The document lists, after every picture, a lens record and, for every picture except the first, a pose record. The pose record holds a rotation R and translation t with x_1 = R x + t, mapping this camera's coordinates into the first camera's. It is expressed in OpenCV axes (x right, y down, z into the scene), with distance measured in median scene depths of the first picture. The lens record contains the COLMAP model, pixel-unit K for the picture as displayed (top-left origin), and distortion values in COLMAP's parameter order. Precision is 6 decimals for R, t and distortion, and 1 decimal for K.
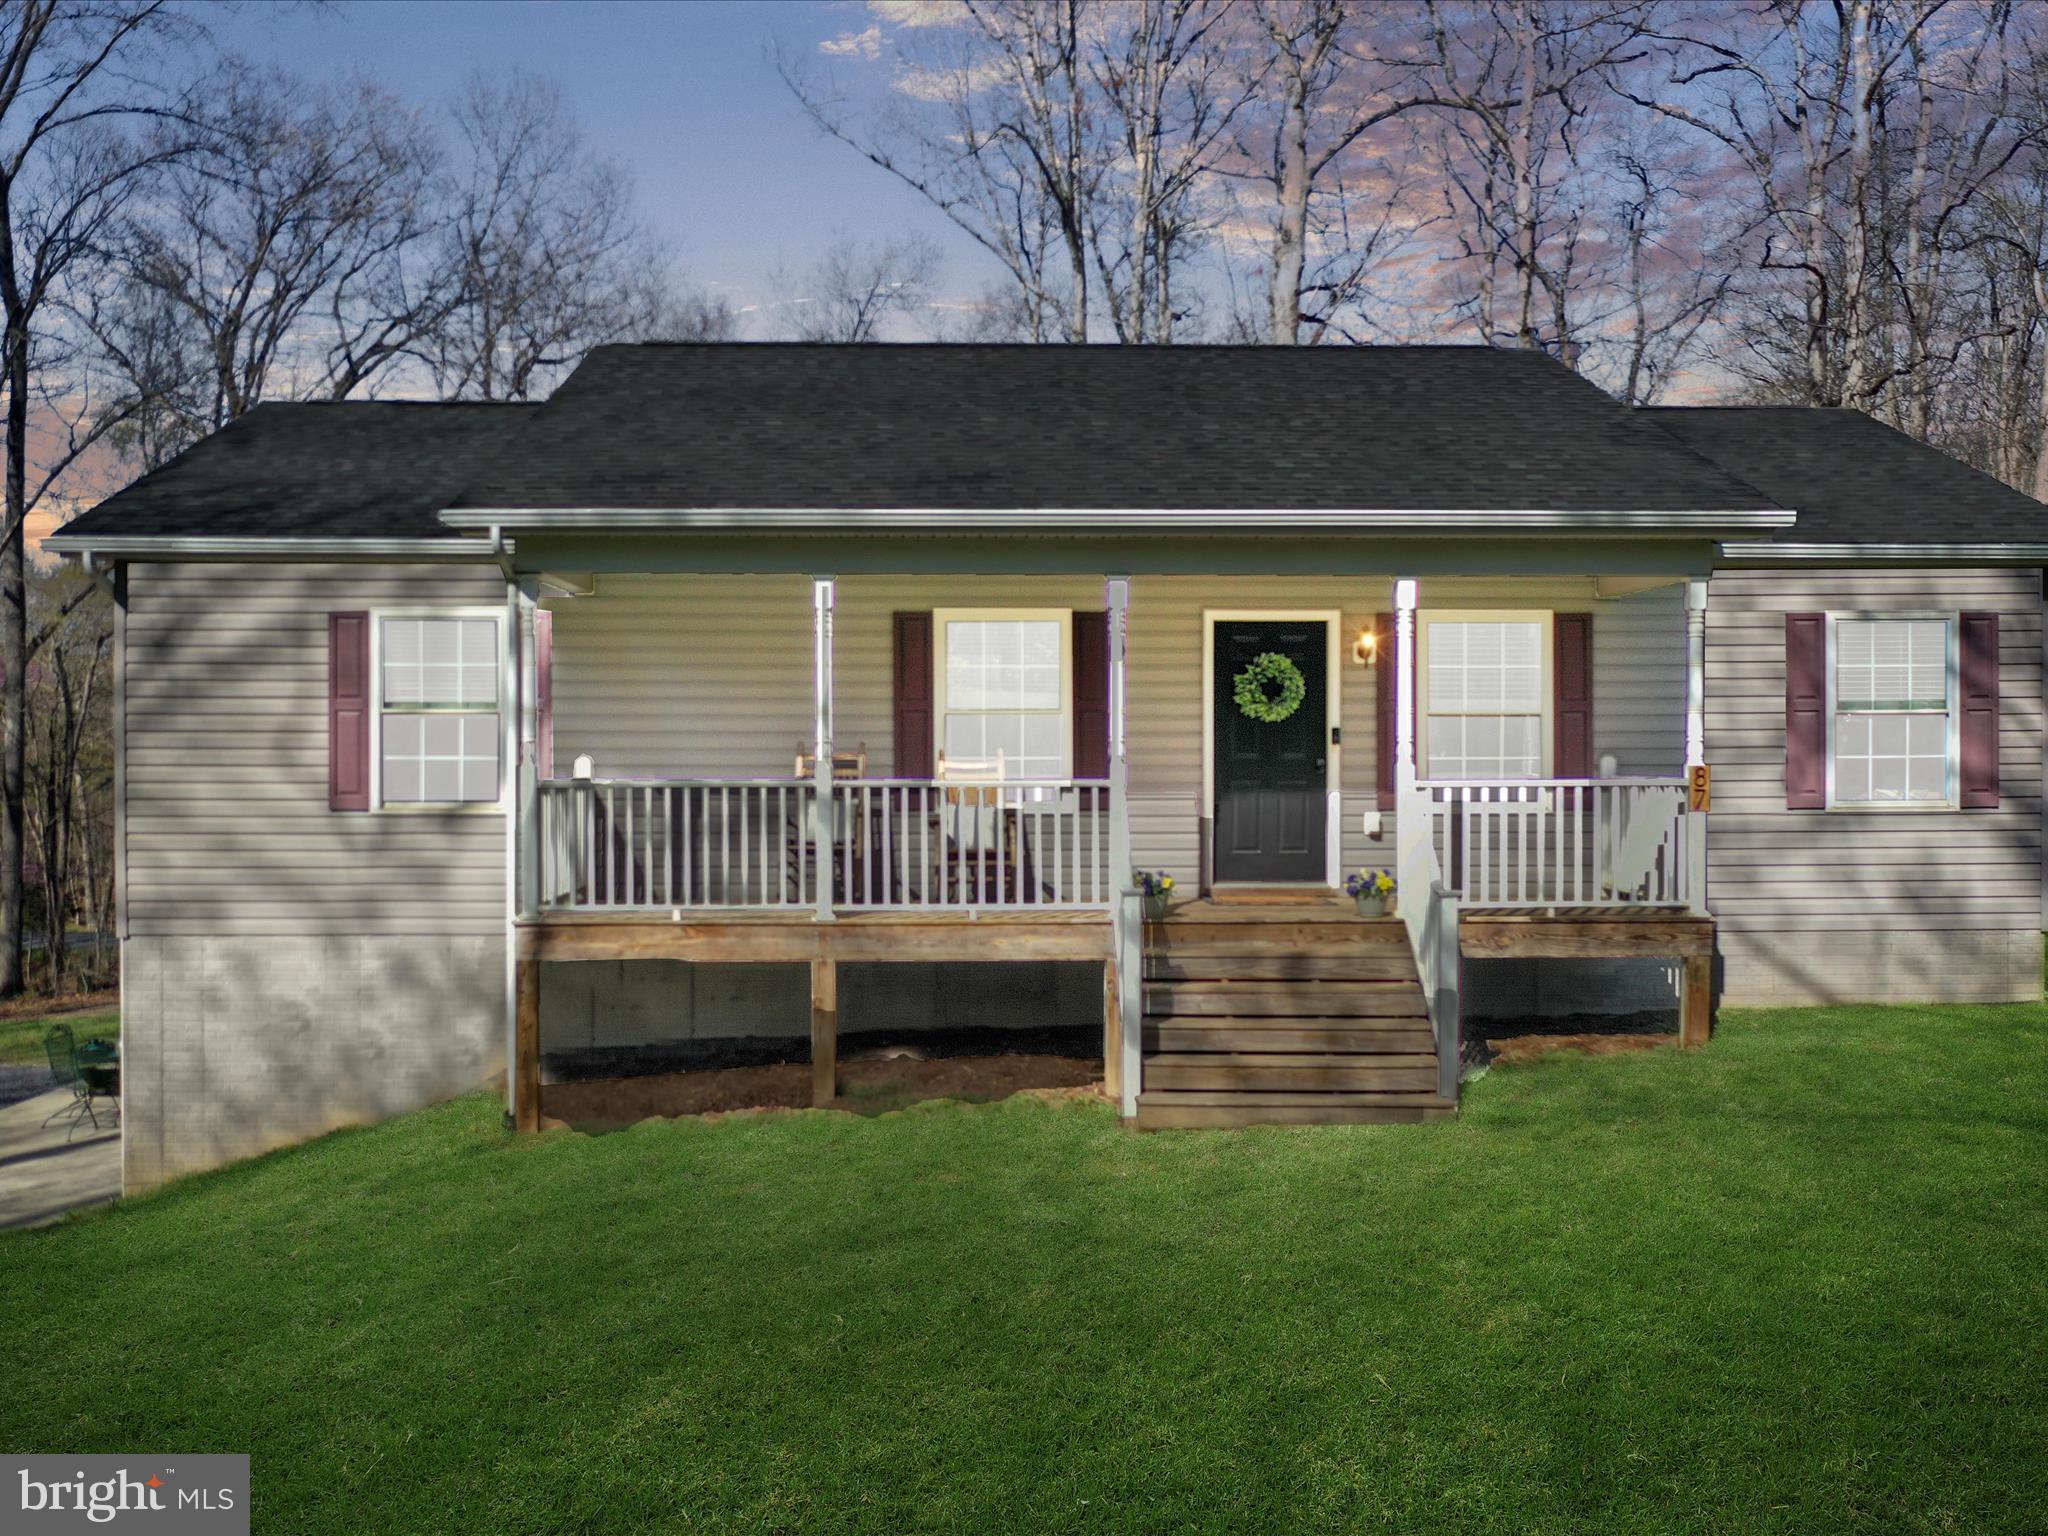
lens RADIAL K [[1791.0, 0, 1024.0], [0, 1791.0, 768.0], [0, 0, 1]] dist [0.047350, 0.000788]
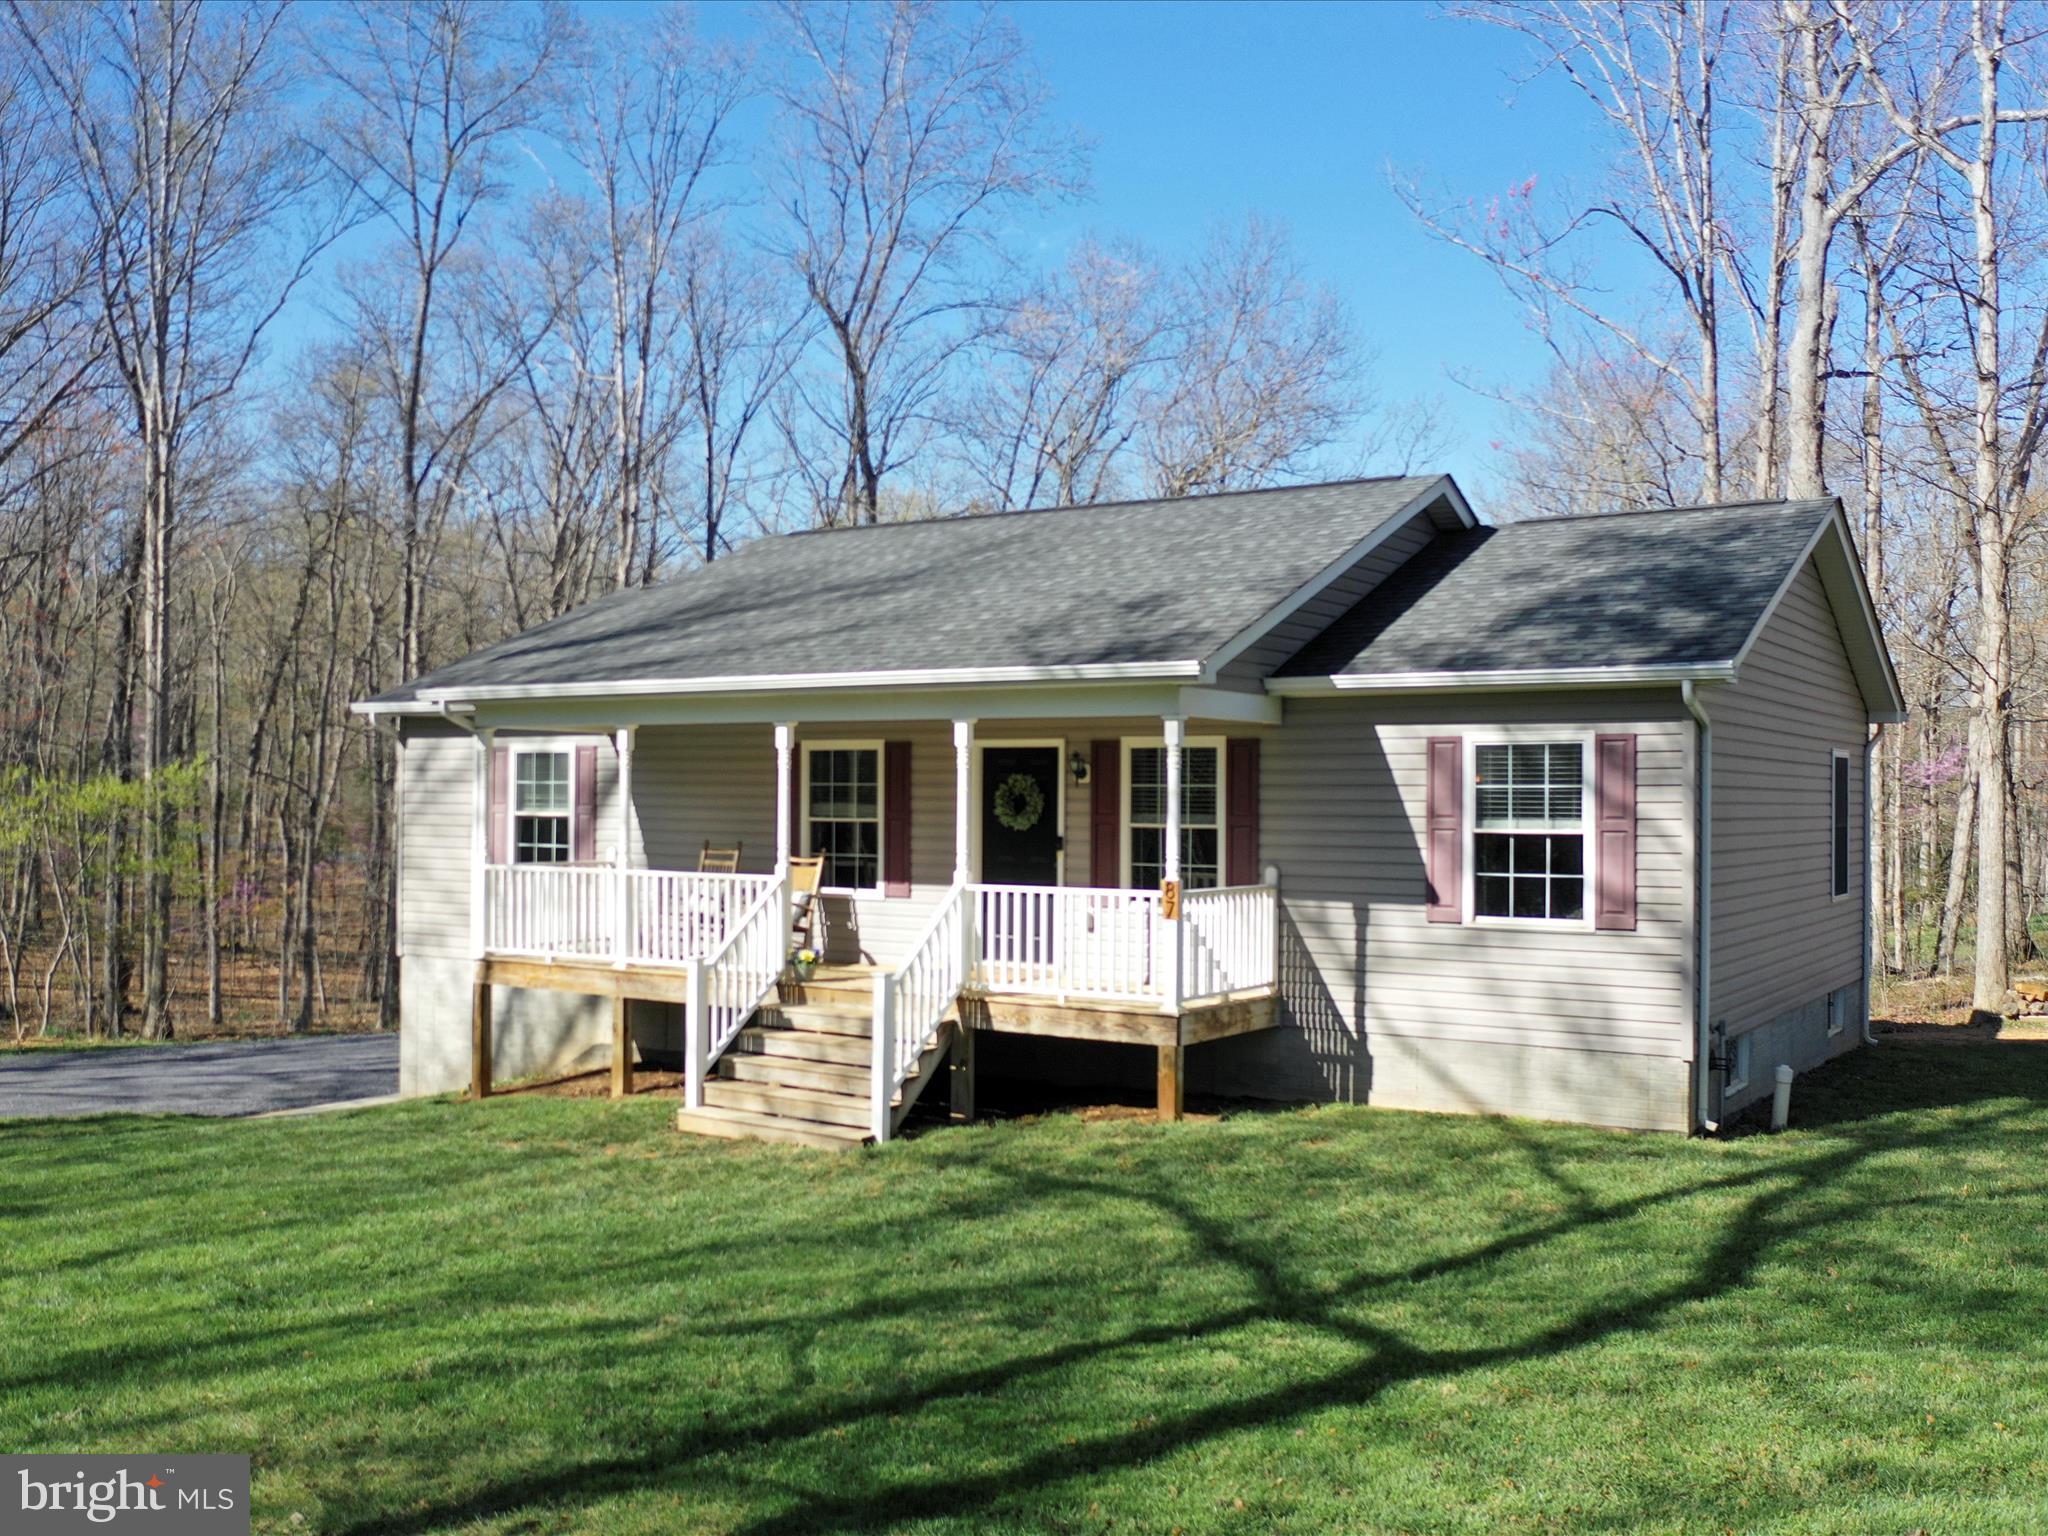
lens RADIAL K [[1791.0, 0, 1024.0], [0, 1791.0, 768.0], [0, 0, 1]] dist [0.047350, 0.000788]
pose [[0.833765, -0.000652, -0.552119, 0.809446], [-0.017745, 0.999451, -0.027978, -0.033968], [0.551834, 0.033124, 0.833296, -0.012473]]
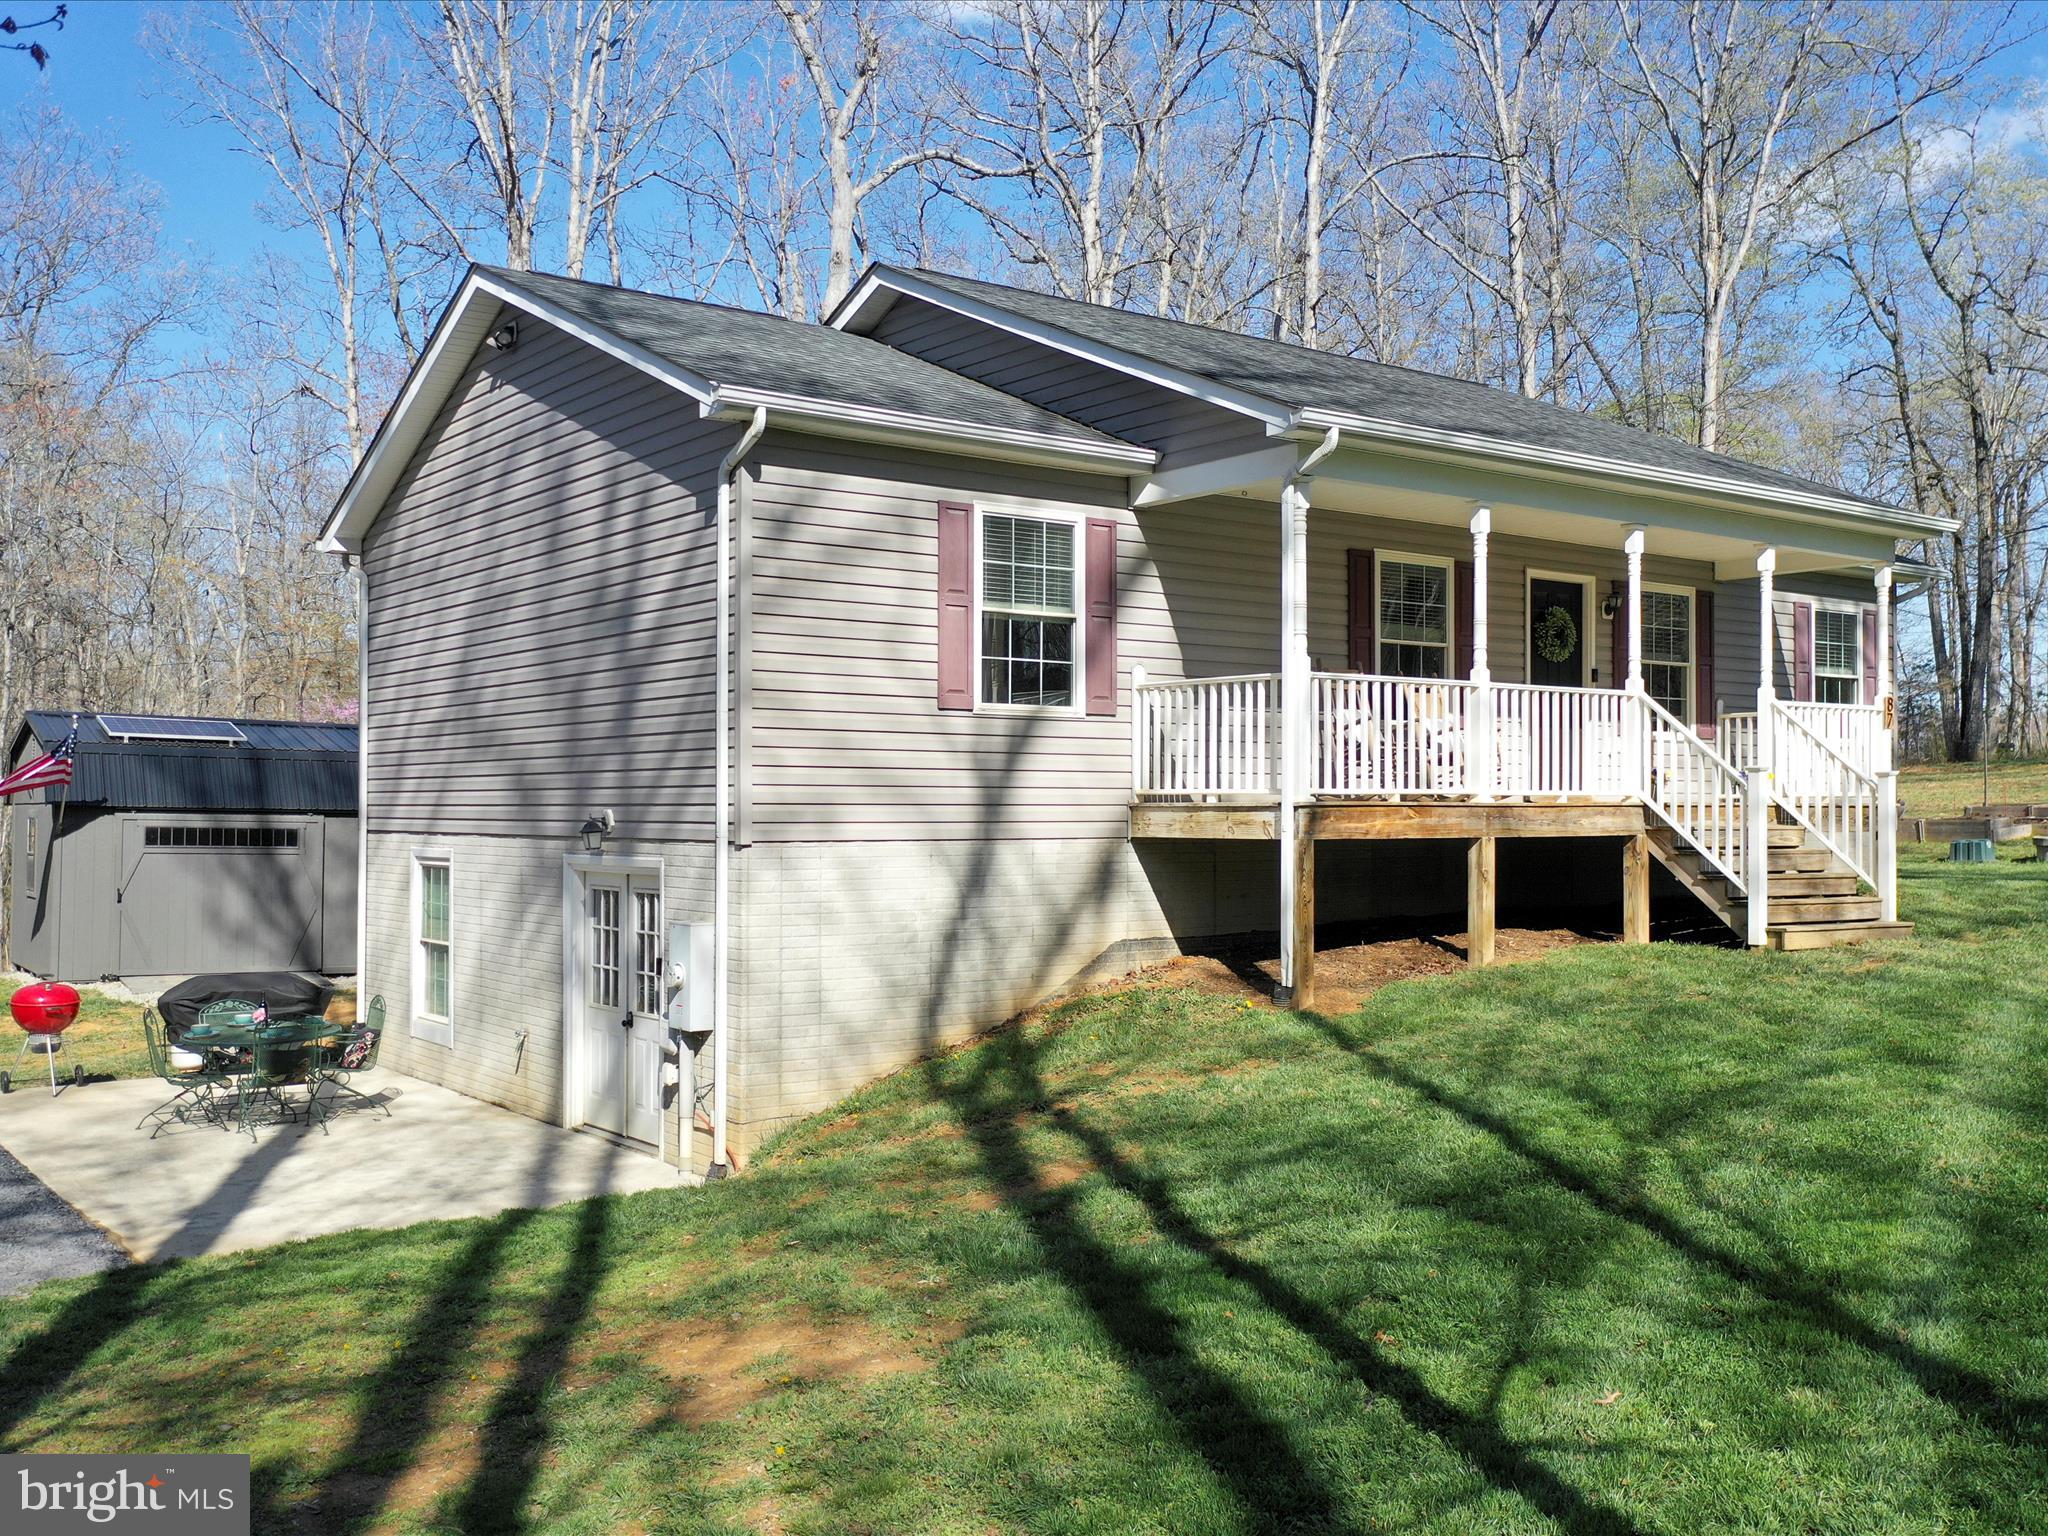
lens RADIAL K [[1893.7, 0, 1024.0], [0, 1893.7, 768.0], [0, 0, 1]] dist [-0.006069, -0.002248]
pose [[0.802315, 0.012270, 0.596775, -0.940614], [0.009546, 0.999397, -0.033382, 0.087689], [-0.596825, 0.032479, 0.801714, 0.176868]]
